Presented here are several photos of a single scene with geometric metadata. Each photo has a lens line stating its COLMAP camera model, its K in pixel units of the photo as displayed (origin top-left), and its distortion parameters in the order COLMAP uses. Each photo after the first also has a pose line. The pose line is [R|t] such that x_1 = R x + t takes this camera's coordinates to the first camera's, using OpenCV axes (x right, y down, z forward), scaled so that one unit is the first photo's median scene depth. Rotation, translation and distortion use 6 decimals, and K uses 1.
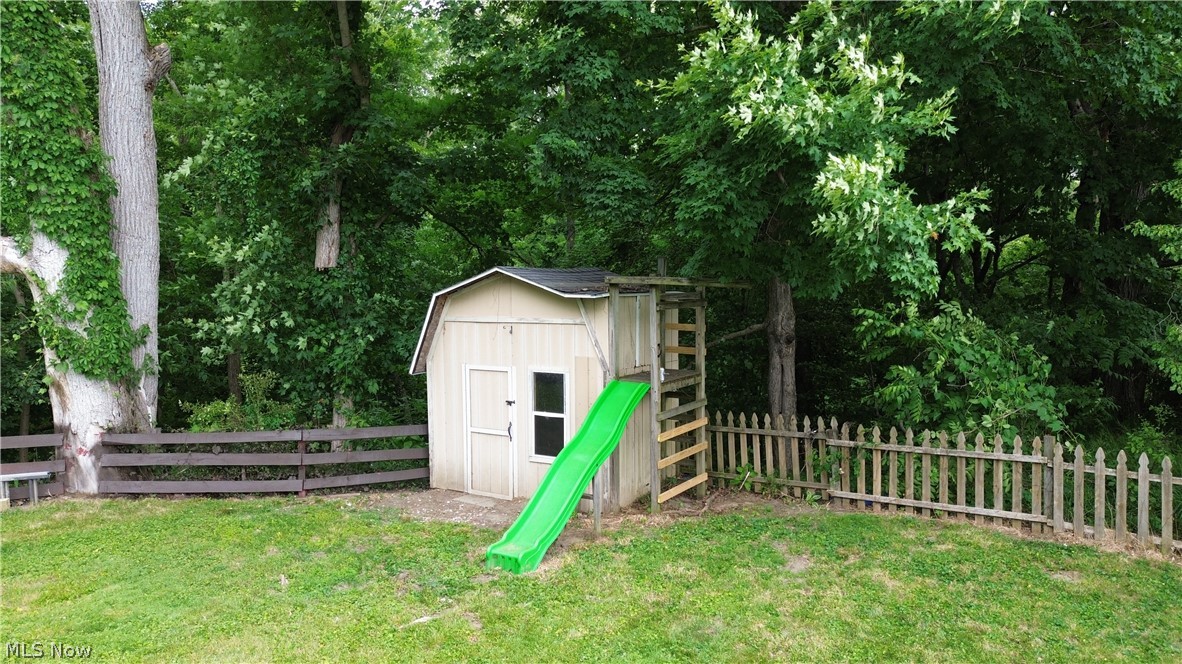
lens RADIAL K [[844.2, 0, 591.0], [0, 844.2, 332.0], [0, 0, 1]] dist [0.033350, -0.006486]
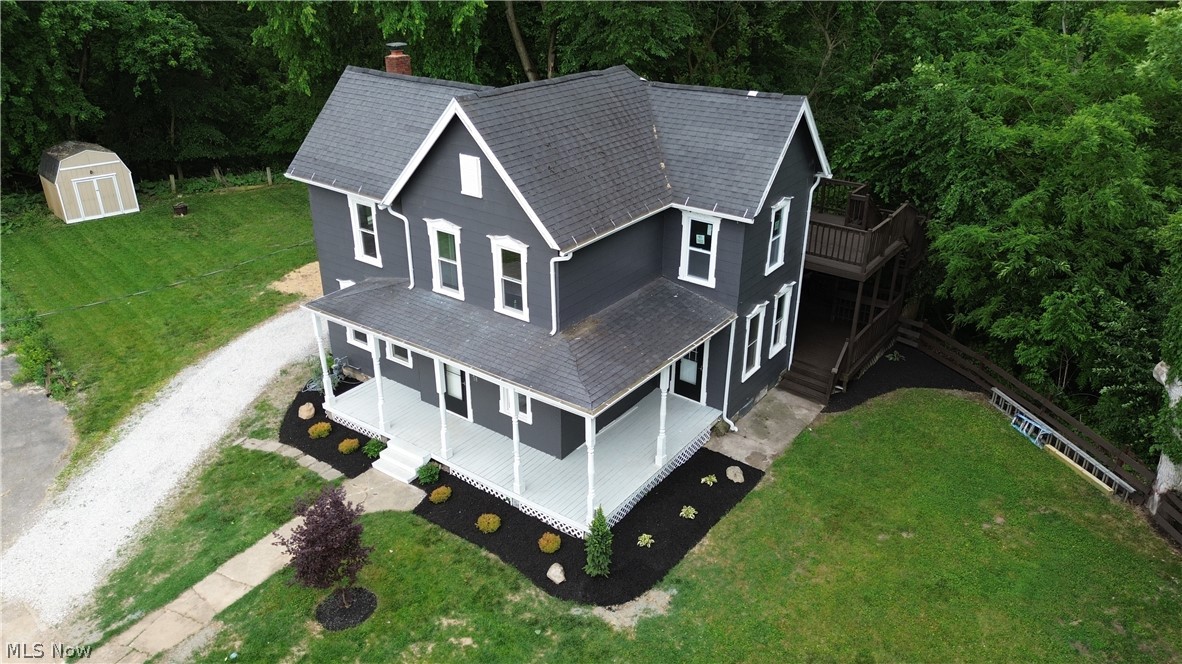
lens RADIAL K [[844.2, 0, 591.0], [0, 844.2, 332.0], [0, 0, 1]] dist [0.033350, -0.006486]
pose [[-0.102283, 0.425709, -0.899060, 0.890165], [-0.099427, 0.894899, 0.435051, -0.758040], [0.989774, 0.133890, -0.049206, -0.059218]]
